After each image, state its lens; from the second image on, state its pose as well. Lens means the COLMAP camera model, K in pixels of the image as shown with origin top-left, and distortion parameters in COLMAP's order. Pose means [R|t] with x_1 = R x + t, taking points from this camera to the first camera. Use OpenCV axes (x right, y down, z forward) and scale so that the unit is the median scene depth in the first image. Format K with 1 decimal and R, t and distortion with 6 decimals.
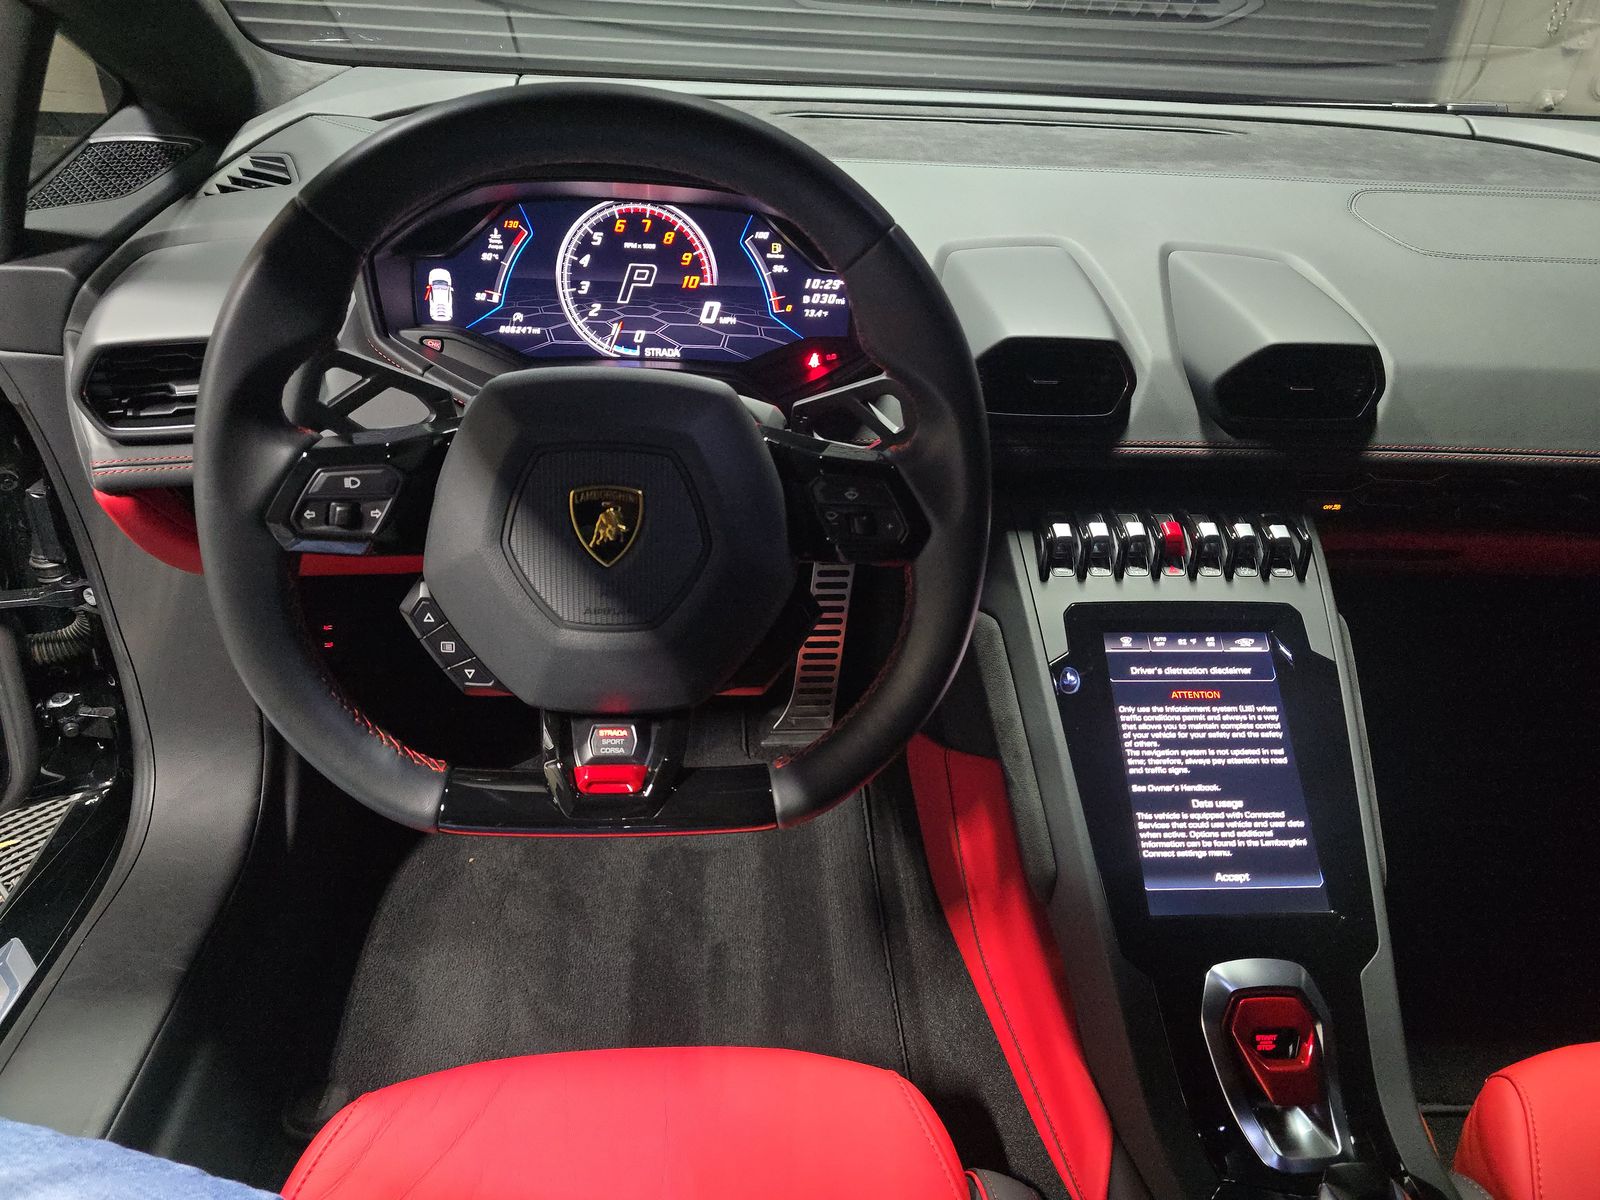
lens RADIAL K [[1076.5, 0, 789.1], [0, 1076.5, 596.2], [0, 0, 1]] dist [0.010883, 0.000175]
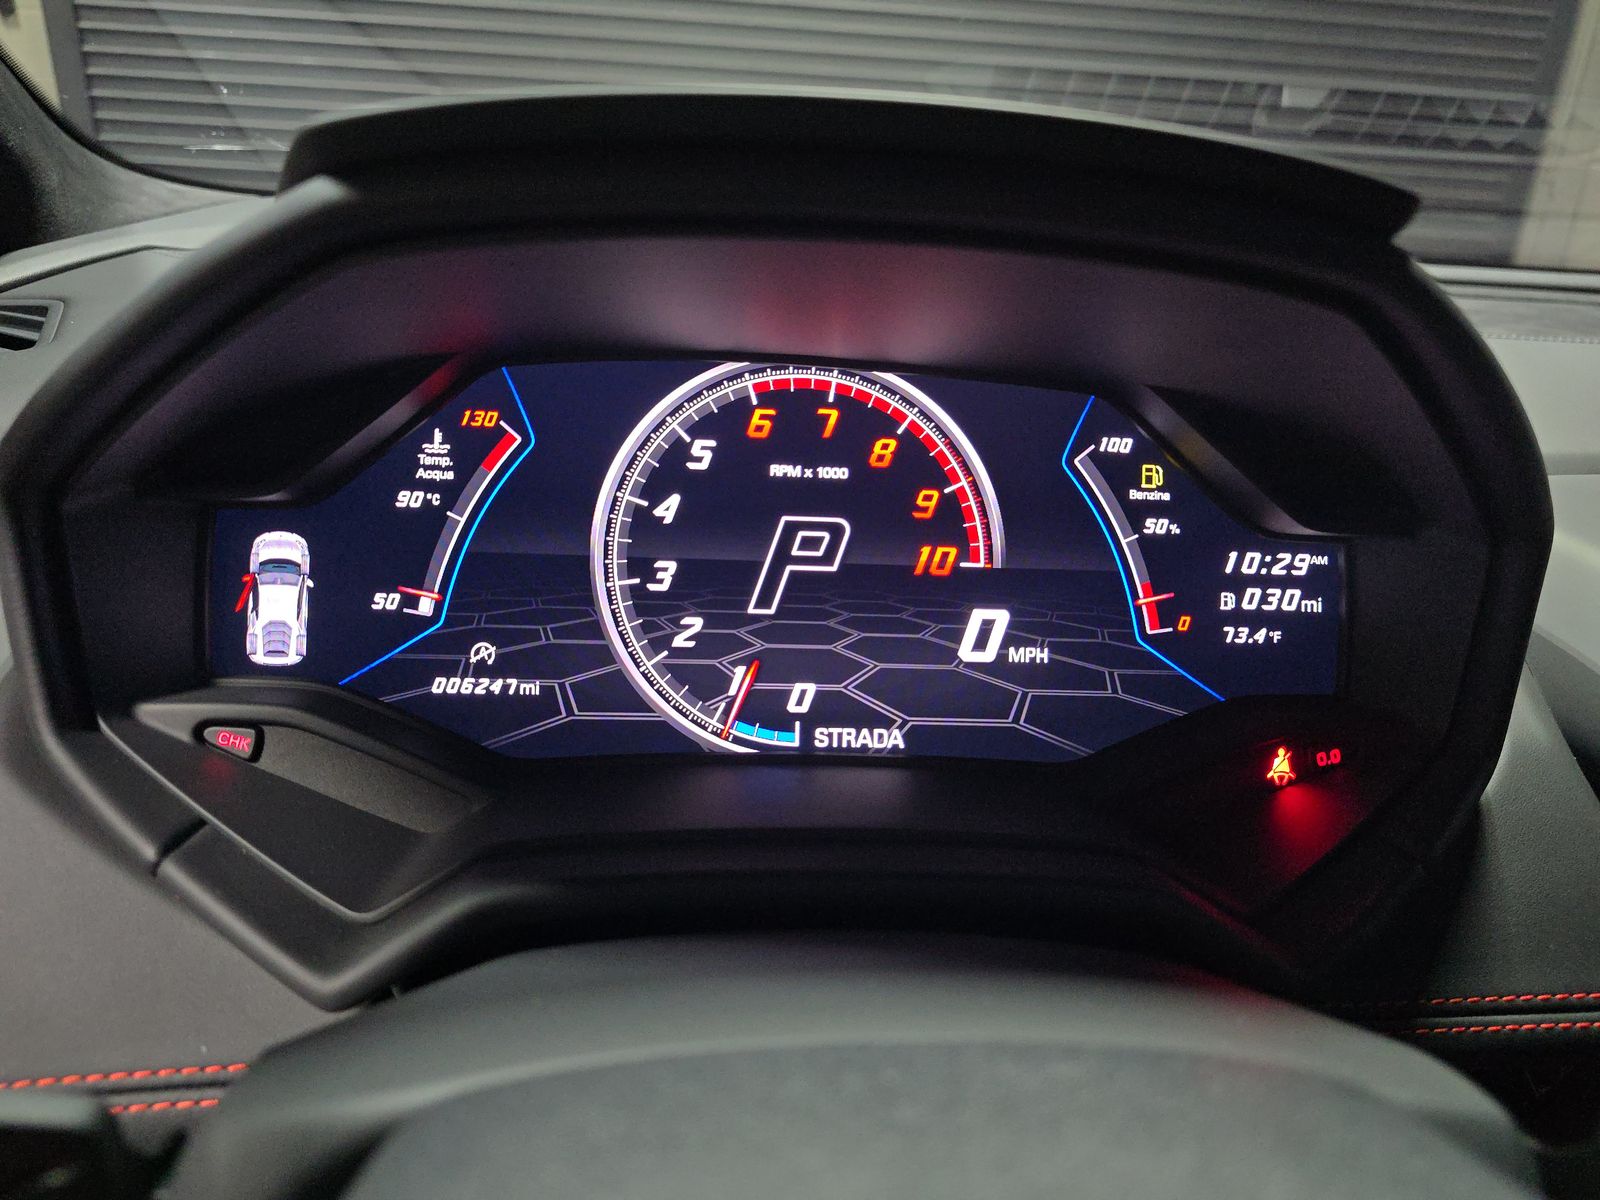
lens RADIAL K [[1076.5, 0, 799.8], [0, 1076.5, 600.5], [0, 0, 1]] dist [0.010883, 0.000175]
pose [[0.996360, -0.005345, -0.085083, -0.108540], [-0.016687, 0.966497, -0.256134, -0.179853], [0.083601, 0.256621, 0.962890, 0.635102]]
